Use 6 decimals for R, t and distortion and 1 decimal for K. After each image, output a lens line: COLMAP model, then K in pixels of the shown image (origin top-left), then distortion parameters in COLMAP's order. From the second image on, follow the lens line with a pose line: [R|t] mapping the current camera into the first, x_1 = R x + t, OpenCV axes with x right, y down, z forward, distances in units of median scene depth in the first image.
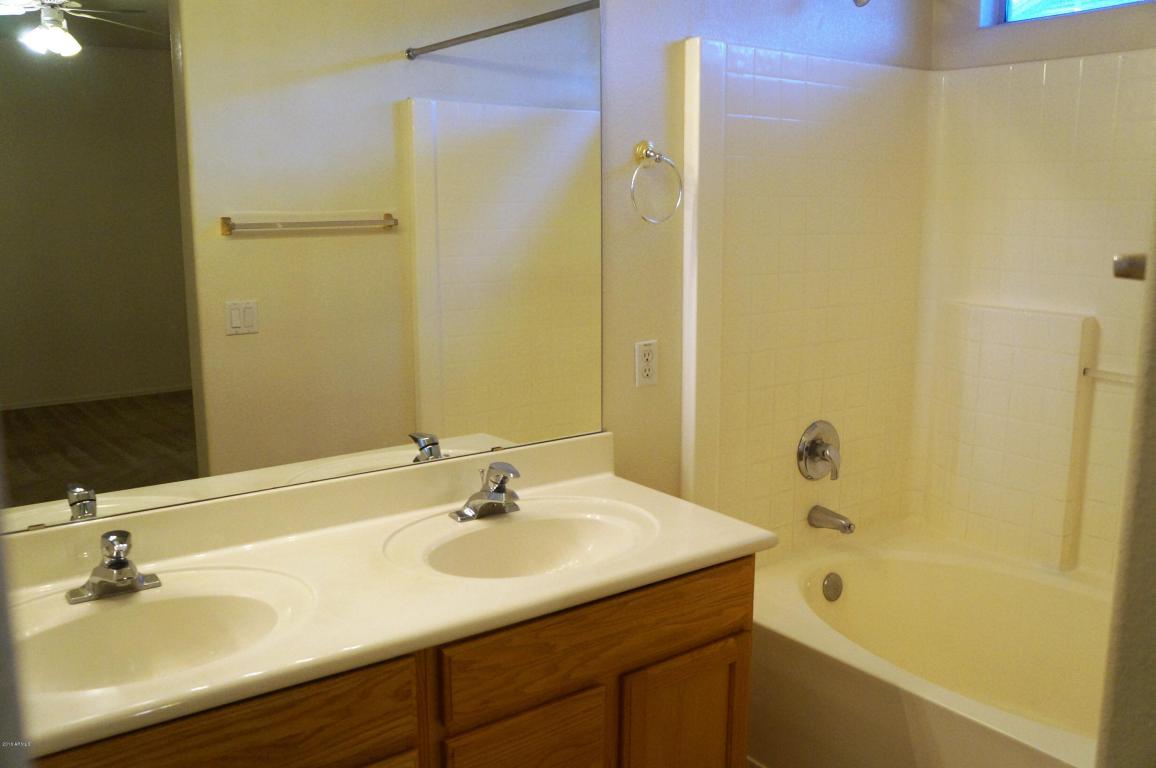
lens RADIAL K [[1018.0, 0, 579.8], [0, 1018.0, 388.8], [0, 0, 1]] dist [-0.134015, 0.145851]
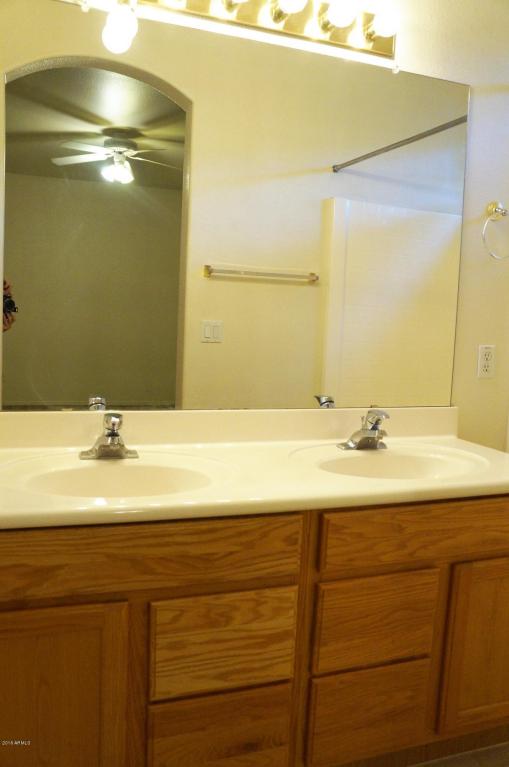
lens RADIAL K [[675.5, 0, 261.2], [0, 675.5, 384.7], [0, 0, 1]] dist [-0.134015, 0.145851]
pose [[0.964957, 0.071650, -0.252437, 0.000879], [-0.094682, 0.992265, -0.080289, 0.127840], [0.244732, 0.101376, 0.964277, 0.056659]]
